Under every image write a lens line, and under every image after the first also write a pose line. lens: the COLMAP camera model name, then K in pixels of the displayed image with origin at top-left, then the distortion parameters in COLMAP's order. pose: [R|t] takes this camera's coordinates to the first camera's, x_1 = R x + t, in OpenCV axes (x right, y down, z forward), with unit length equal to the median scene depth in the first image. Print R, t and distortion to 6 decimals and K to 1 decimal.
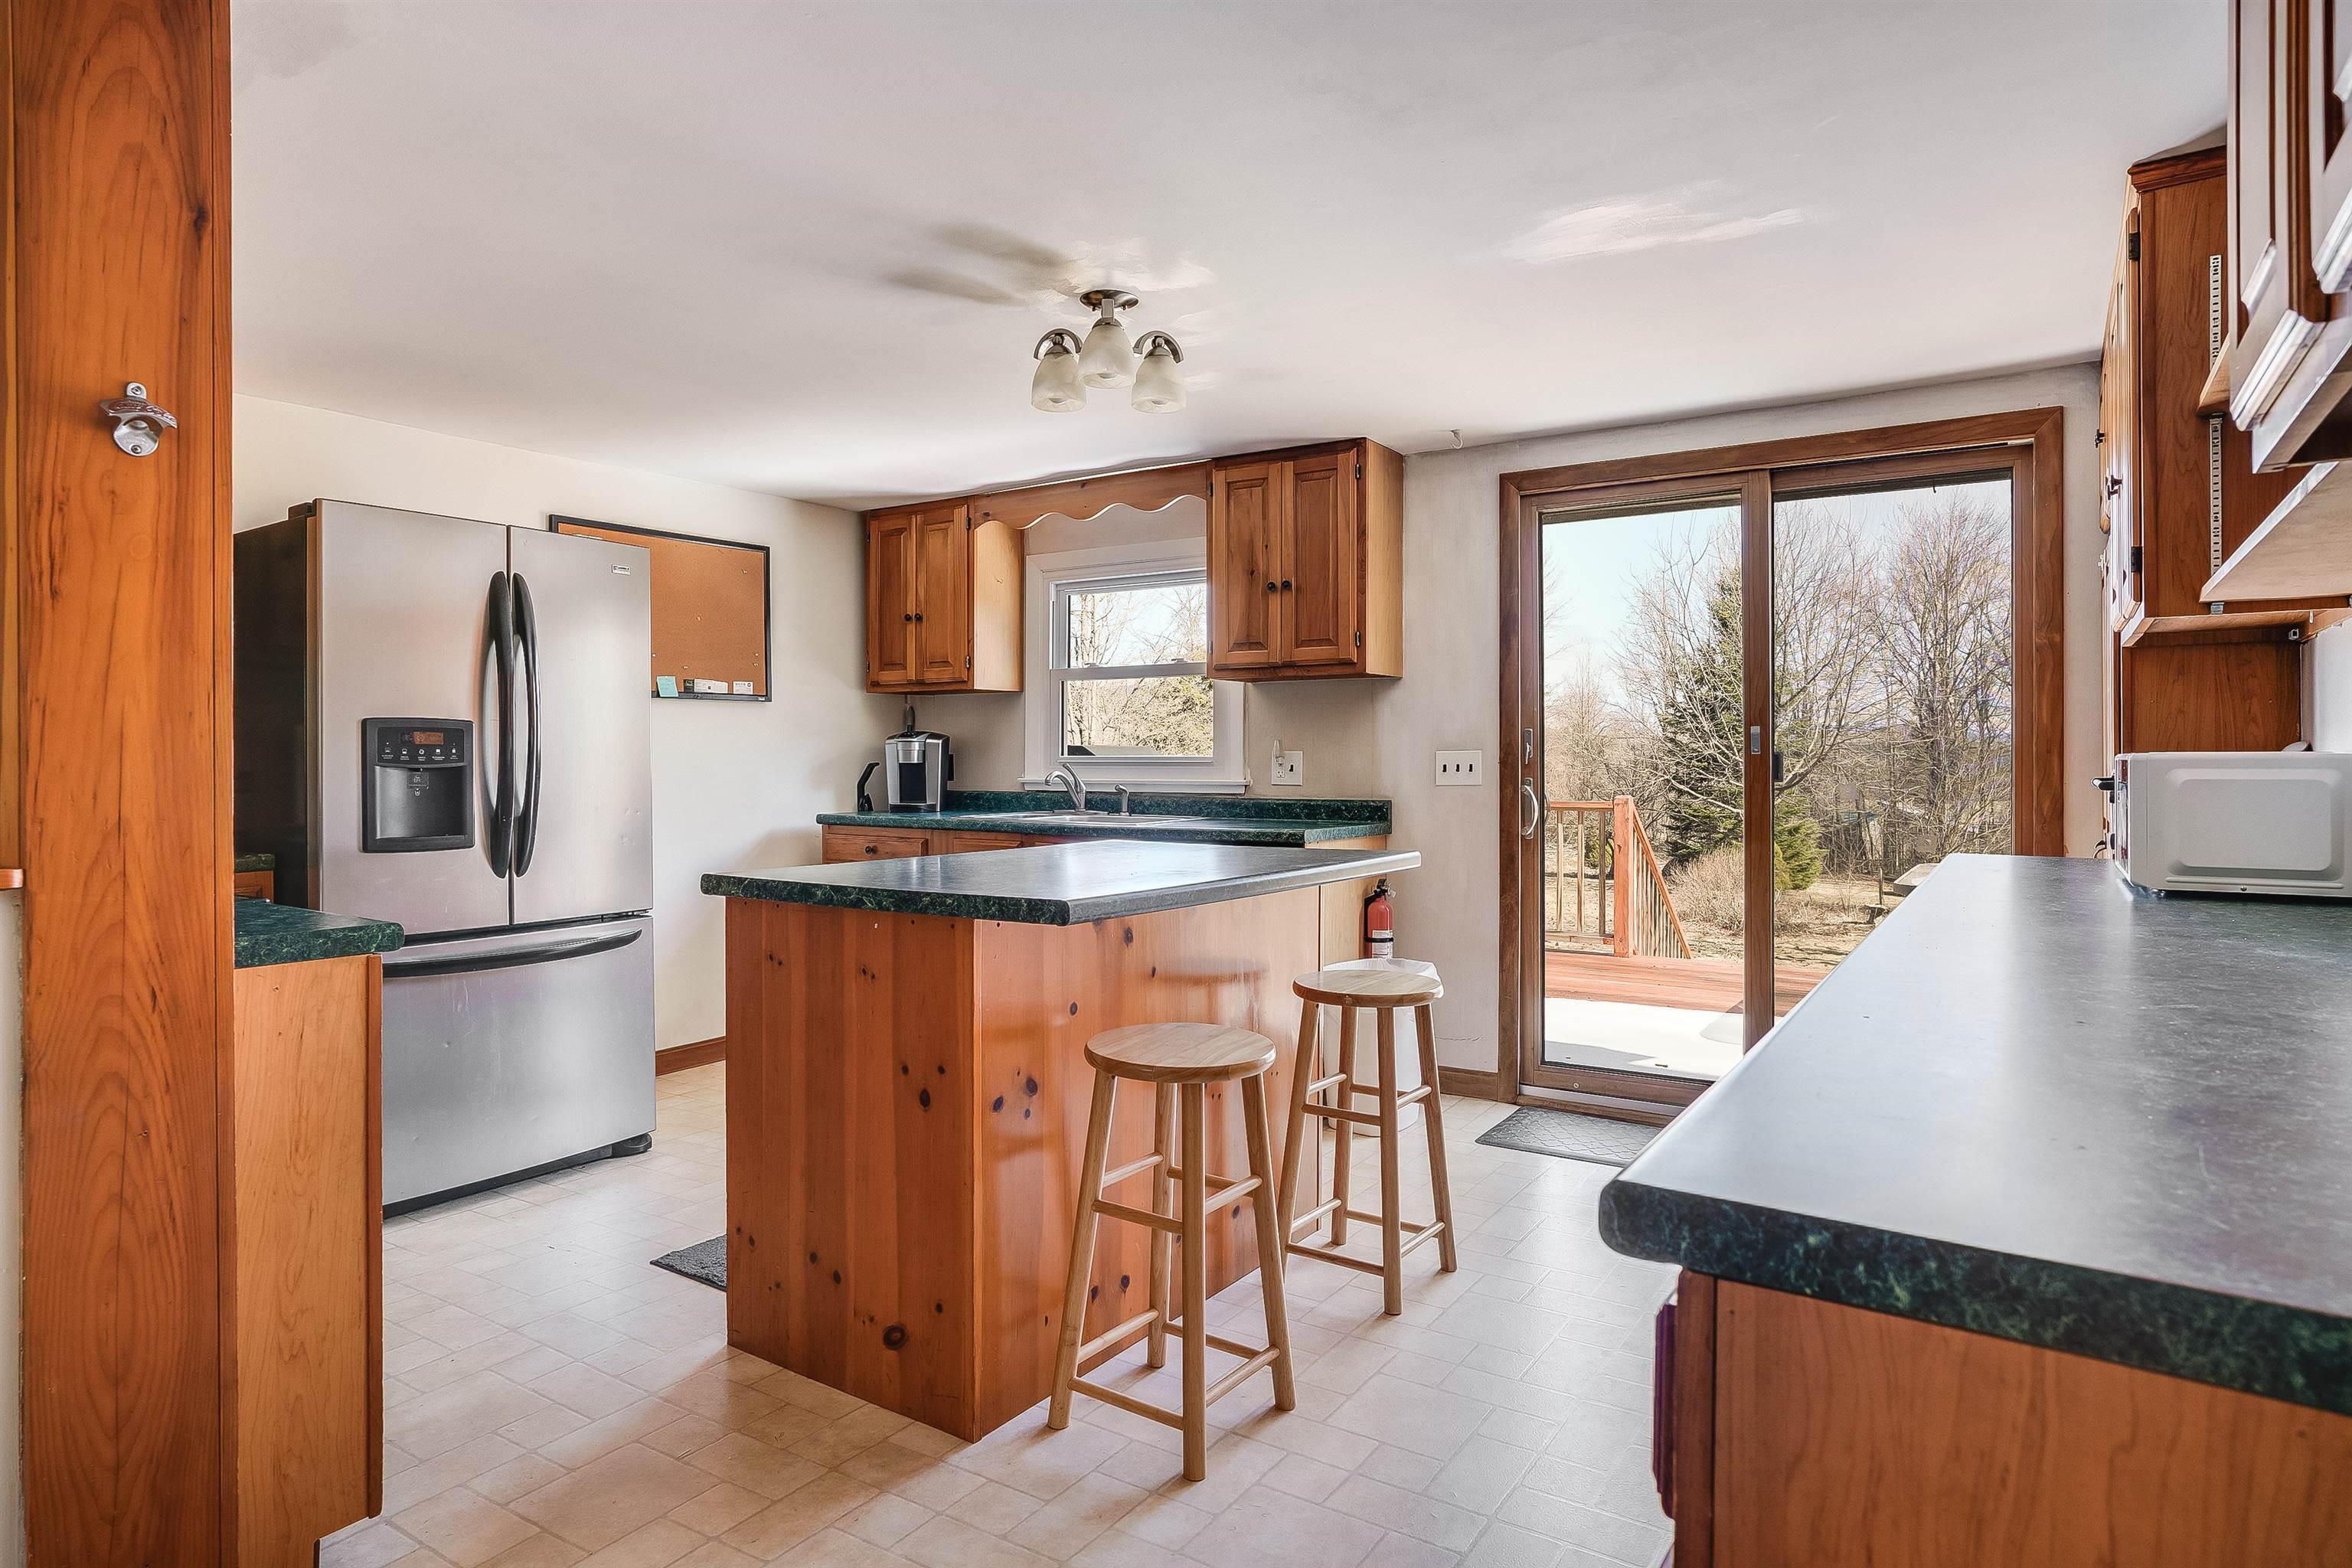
lens RADIAL K [[1322.4, 0, 1172.0], [0, 1322.4, 768.2], [0, 0, 1]] dist [-0.045364, 0.028338]
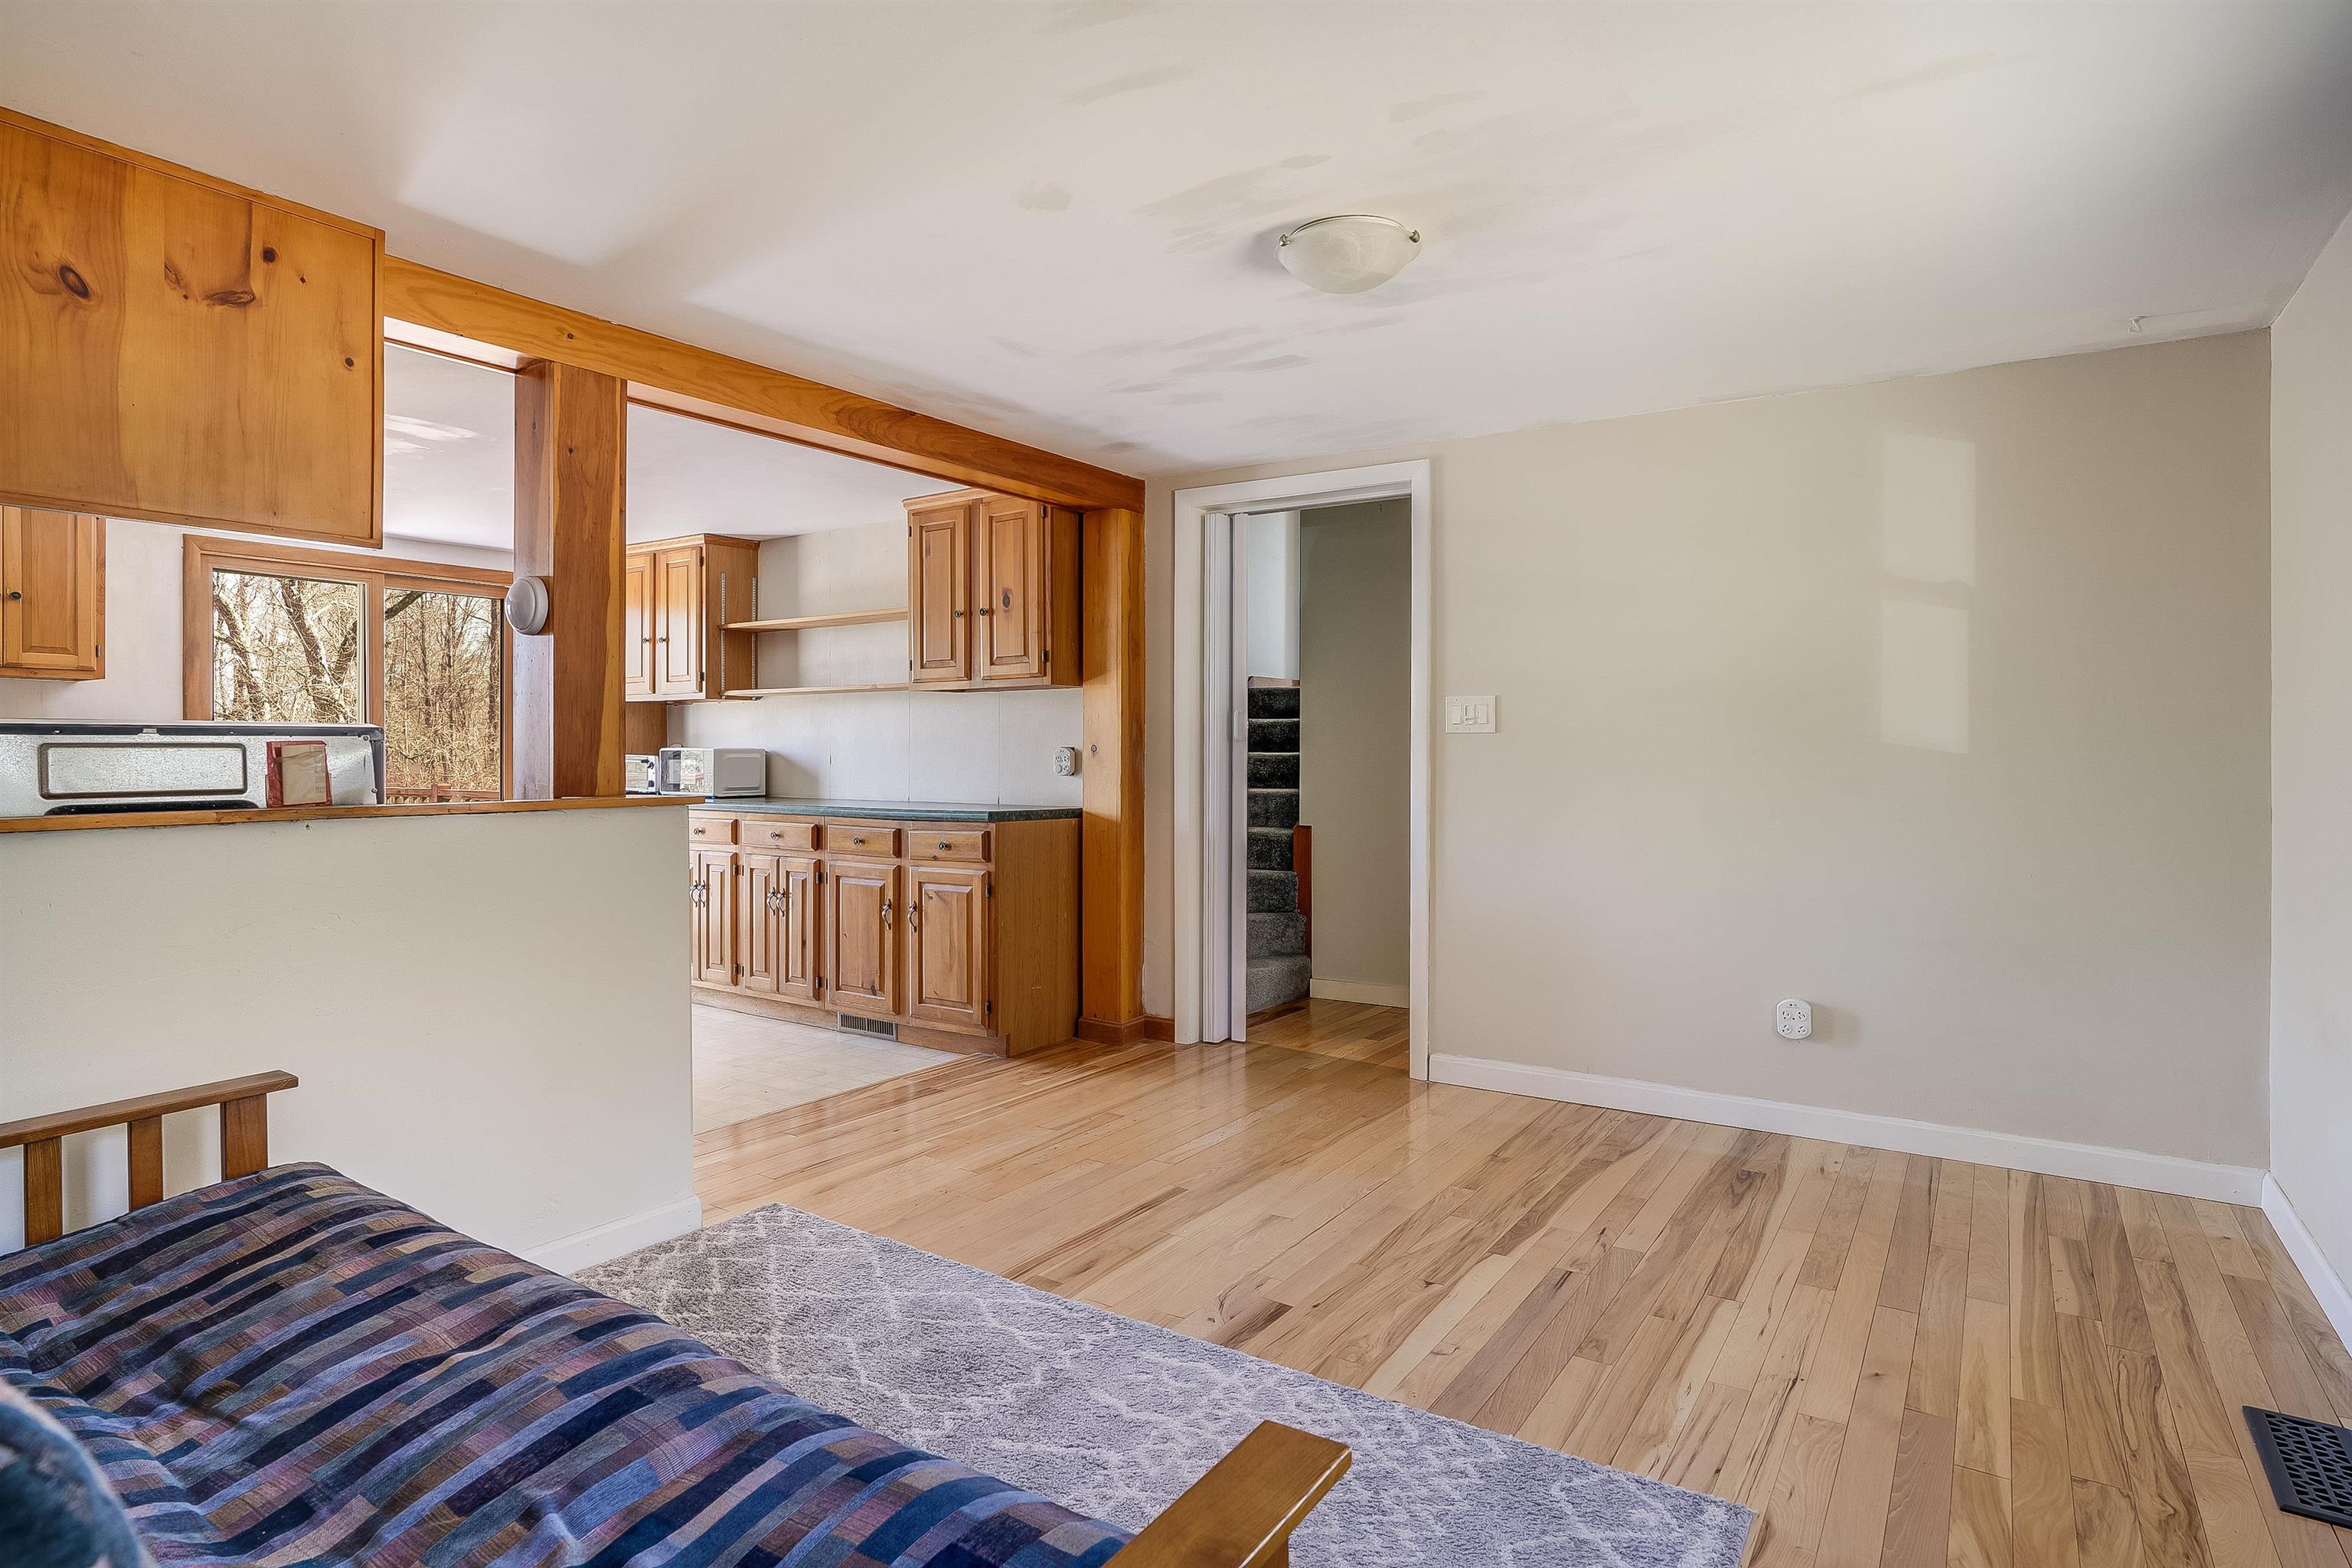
lens RADIAL K [[1225.9, 0, 1177.8], [0, 1225.9, 754.7], [0, 0, 1]] dist [0.000334, 0.000221]
pose [[0.009050, -0.001794, 0.999957, -1.063962], [0.006232, 0.999979, 0.001737, 0.001983], [-0.999940, 0.006216, 0.009061, -0.003268]]
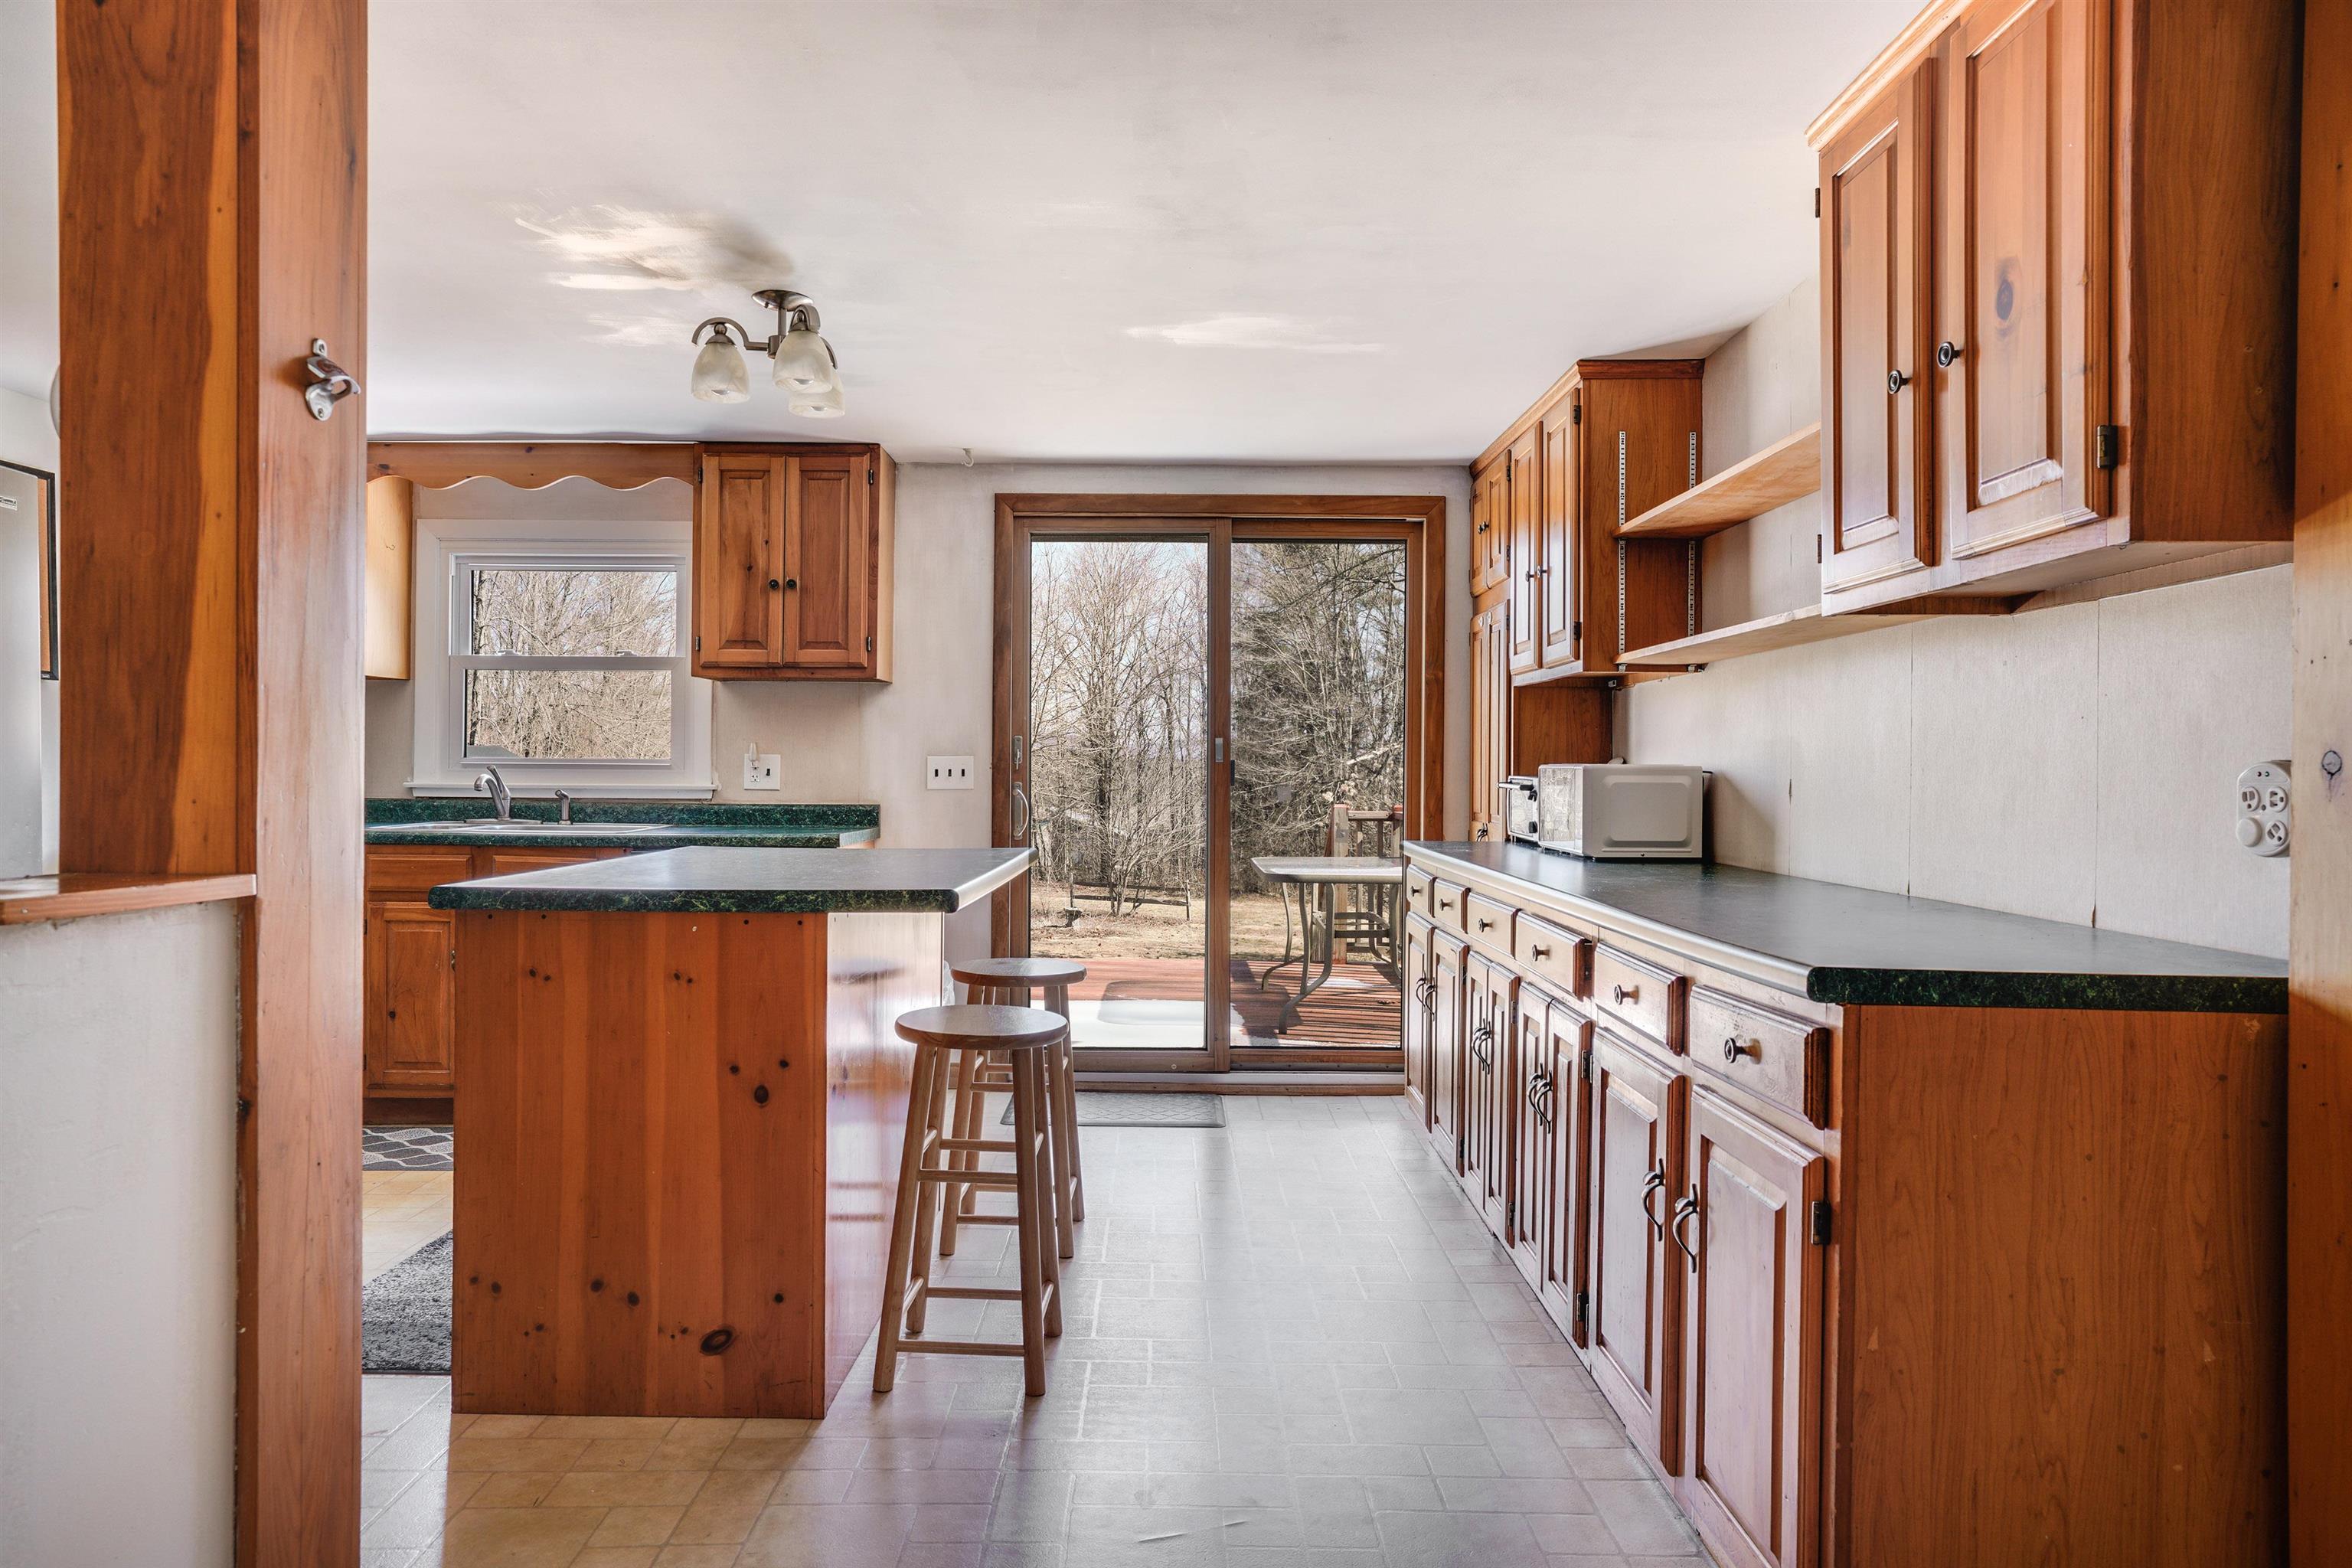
lens RADIAL K [[1466.1, 0, 1176.0], [0, 1466.1, 784.0], [0, 0, 1]] dist [-0.018589, 0.003726]
pose [[0.833033, 0.000868, 0.553223, -0.305516], [-0.004420, 0.999977, 0.005088, 0.002315], [-0.553206, -0.006684, 0.833018, -0.064153]]
